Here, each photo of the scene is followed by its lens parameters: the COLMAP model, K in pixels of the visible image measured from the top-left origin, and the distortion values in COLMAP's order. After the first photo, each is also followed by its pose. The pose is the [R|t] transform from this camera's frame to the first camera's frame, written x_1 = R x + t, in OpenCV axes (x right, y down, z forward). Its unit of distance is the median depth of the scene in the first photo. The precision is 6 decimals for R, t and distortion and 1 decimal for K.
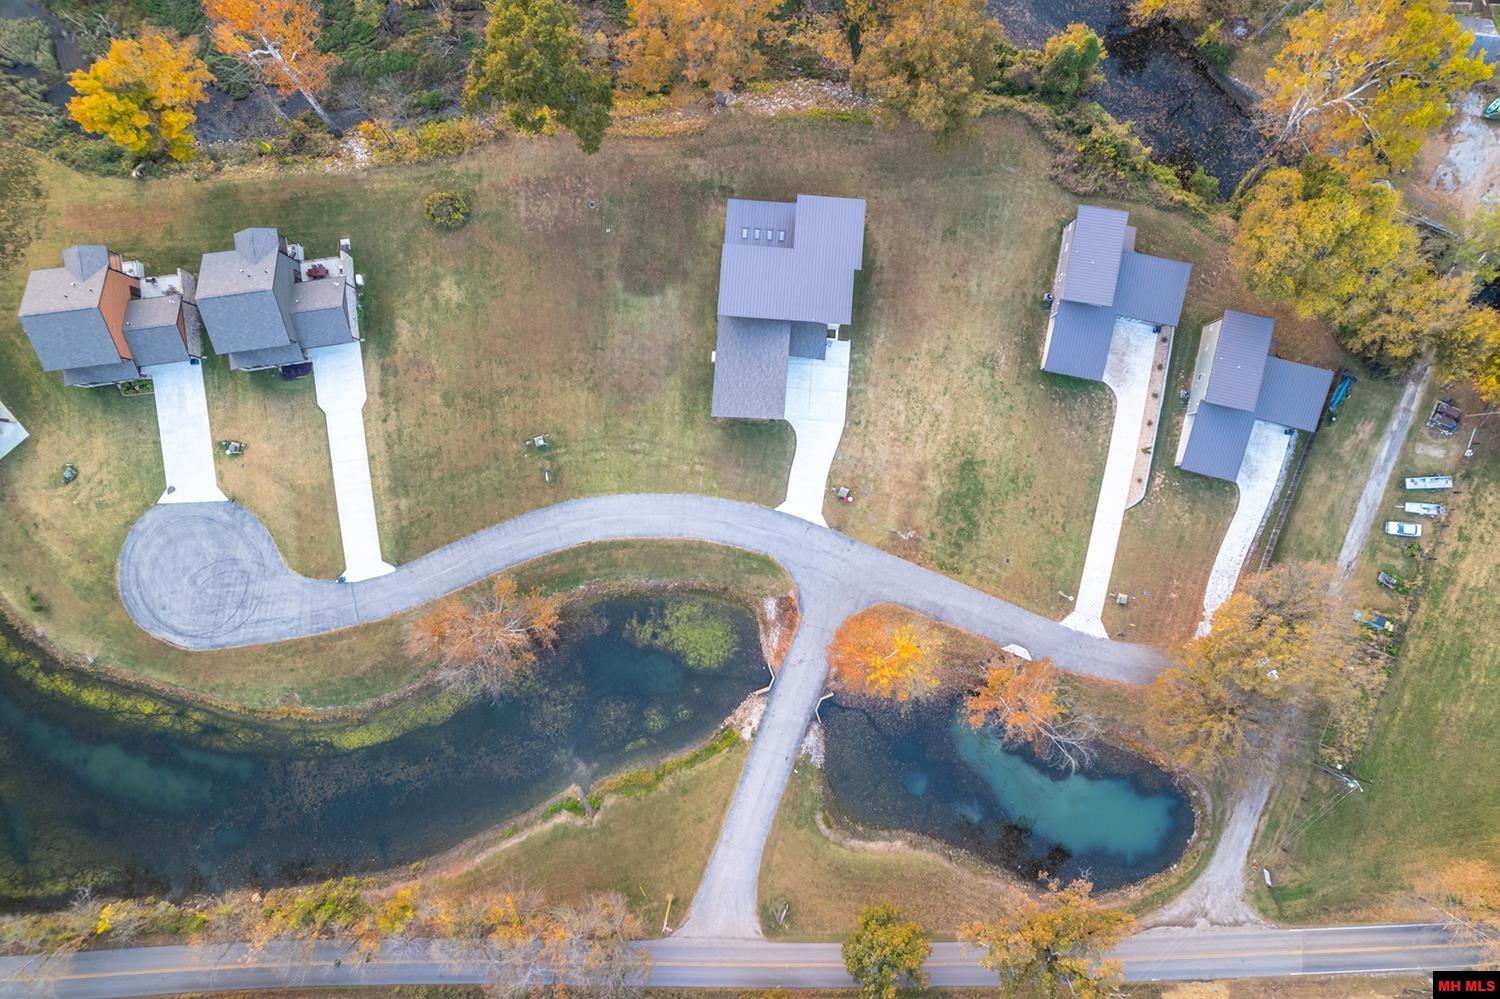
lens RADIAL K [[961.8, 0, 755.9], [0, 961.8, 507.8], [0, 0, 1]] dist [-0.083532, 0.099689]
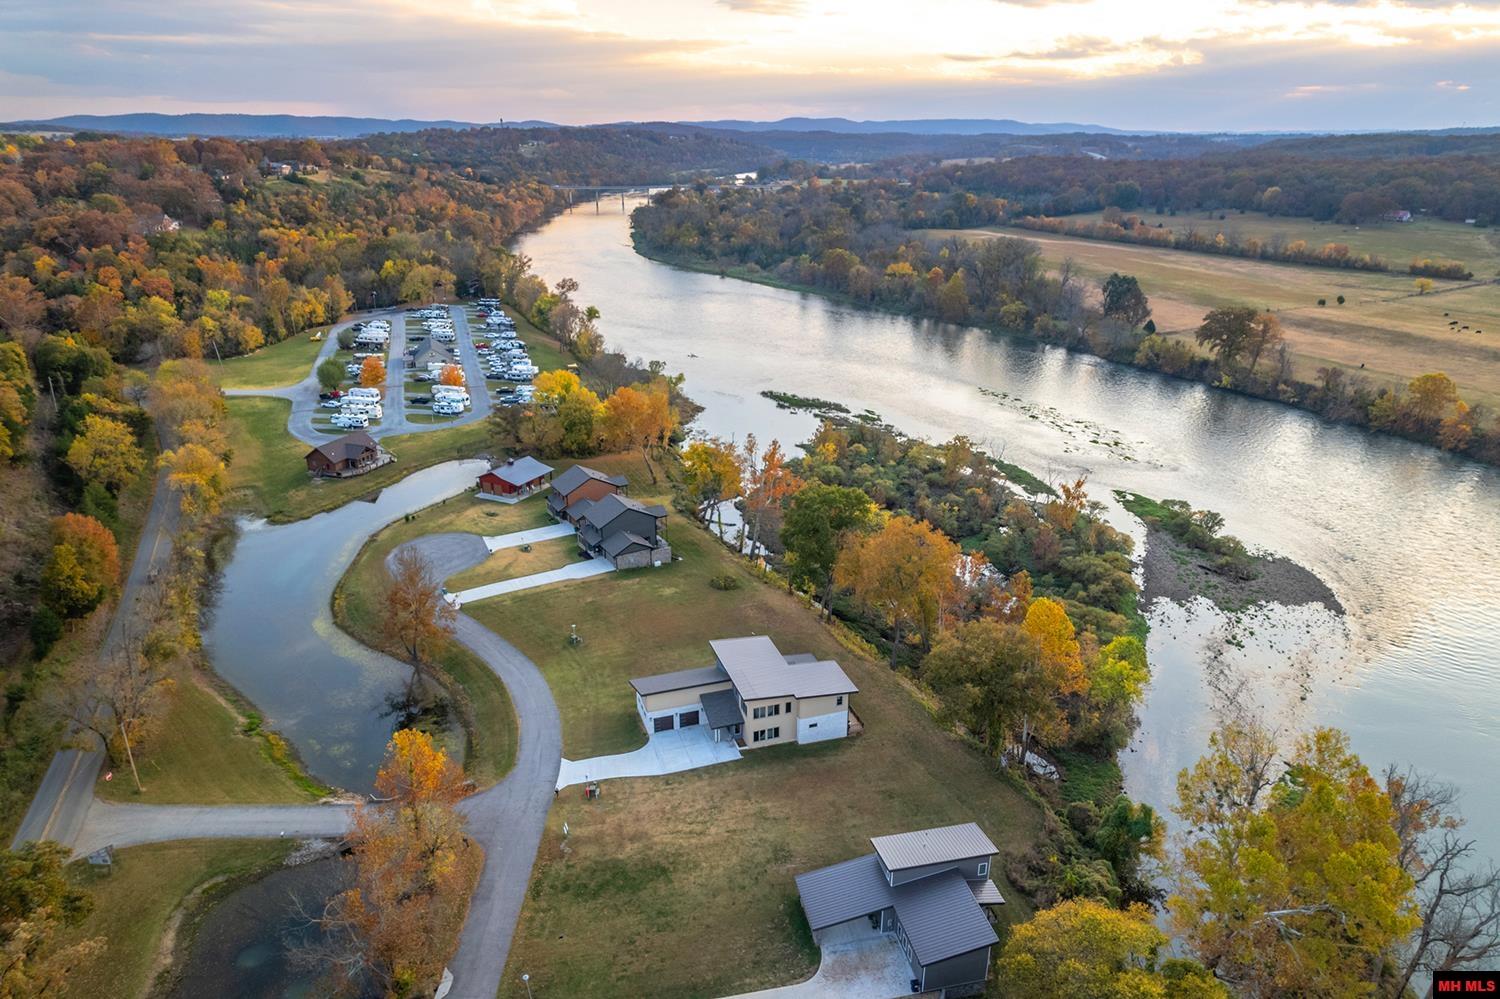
lens RADIAL K [[961.8, 0, 755.9], [0, 961.8, 507.8], [0, 0, 1]] dist [-0.083532, 0.099689]
pose [[0.386018, 0.333468, -0.860110, 0.880470], [-0.922418, 0.151326, -0.355311, 0.131371], [0.011673, 0.930537, 0.366011, 0.385270]]
